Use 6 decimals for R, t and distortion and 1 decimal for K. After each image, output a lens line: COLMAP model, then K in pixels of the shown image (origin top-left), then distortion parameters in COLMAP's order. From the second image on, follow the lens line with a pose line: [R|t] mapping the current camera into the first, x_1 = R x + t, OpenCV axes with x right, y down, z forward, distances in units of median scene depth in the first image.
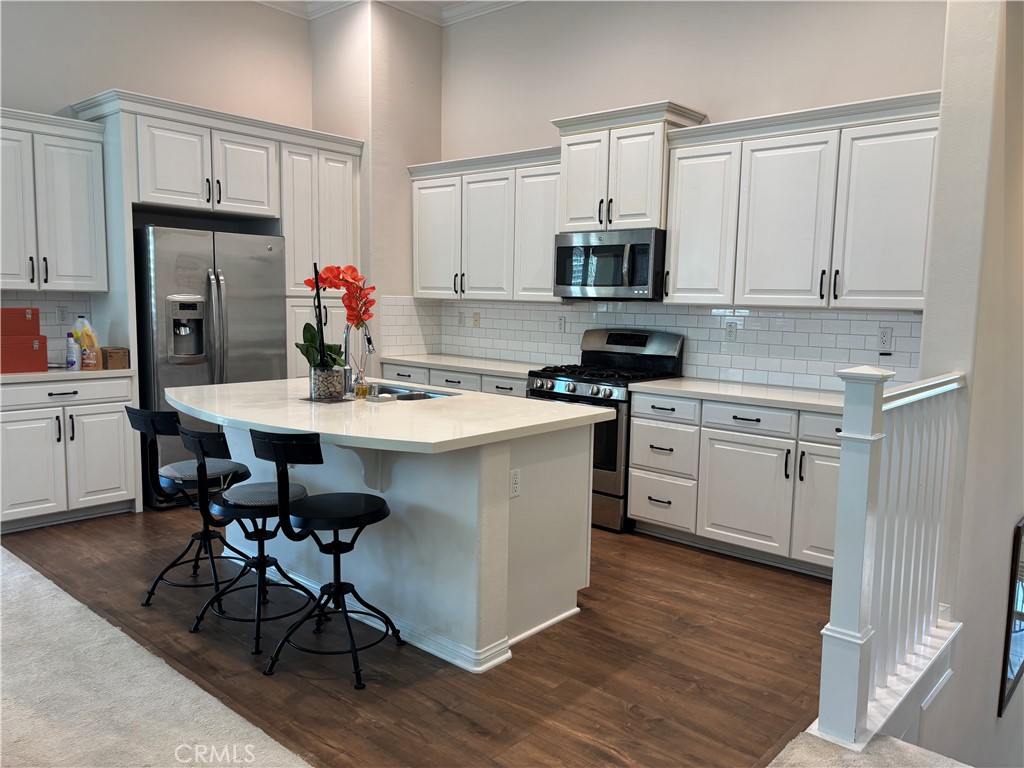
lens RADIAL K [[776.8, 0, 512.0], [0, 776.8, 384.0], [0, 0, 1]] dist [0.056494, -0.084080]
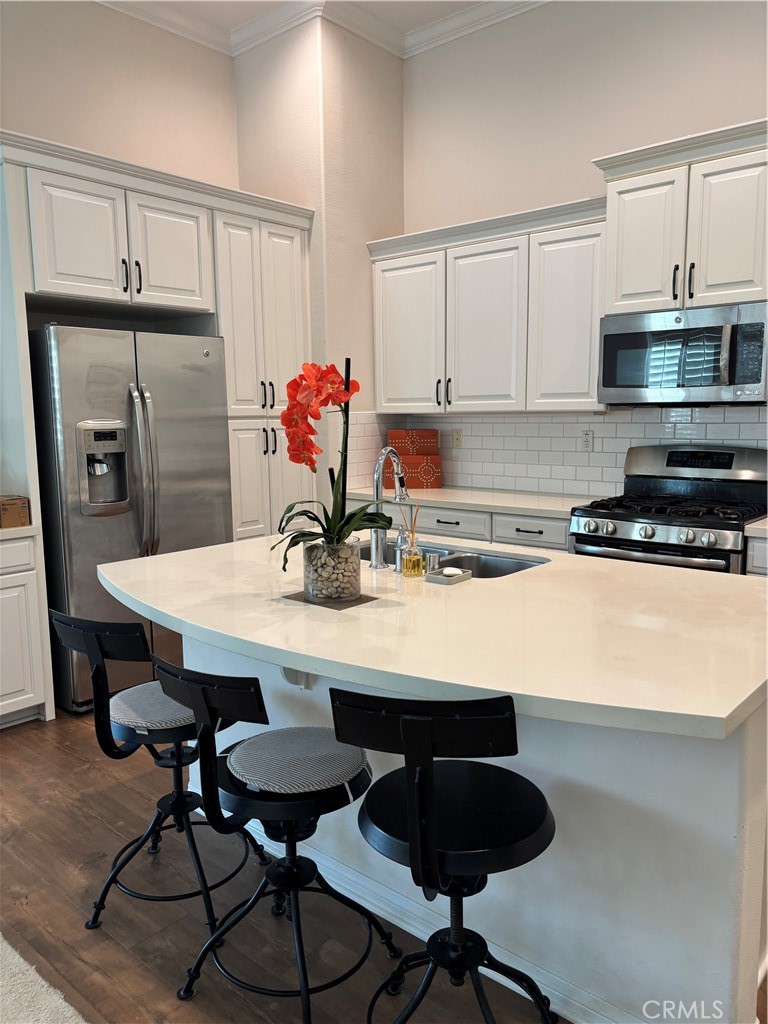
lens RADIAL K [[776.8, 0, 367.3], [0, 776.8, 511.2], [0, 0, 1]] dist [0.056494, -0.084080]
pose [[0.999384, -0.032533, -0.013185, -0.159743], [0.032791, 0.999265, 0.019858, -0.034699], [0.012530, -0.020278, 0.999716, 0.269494]]
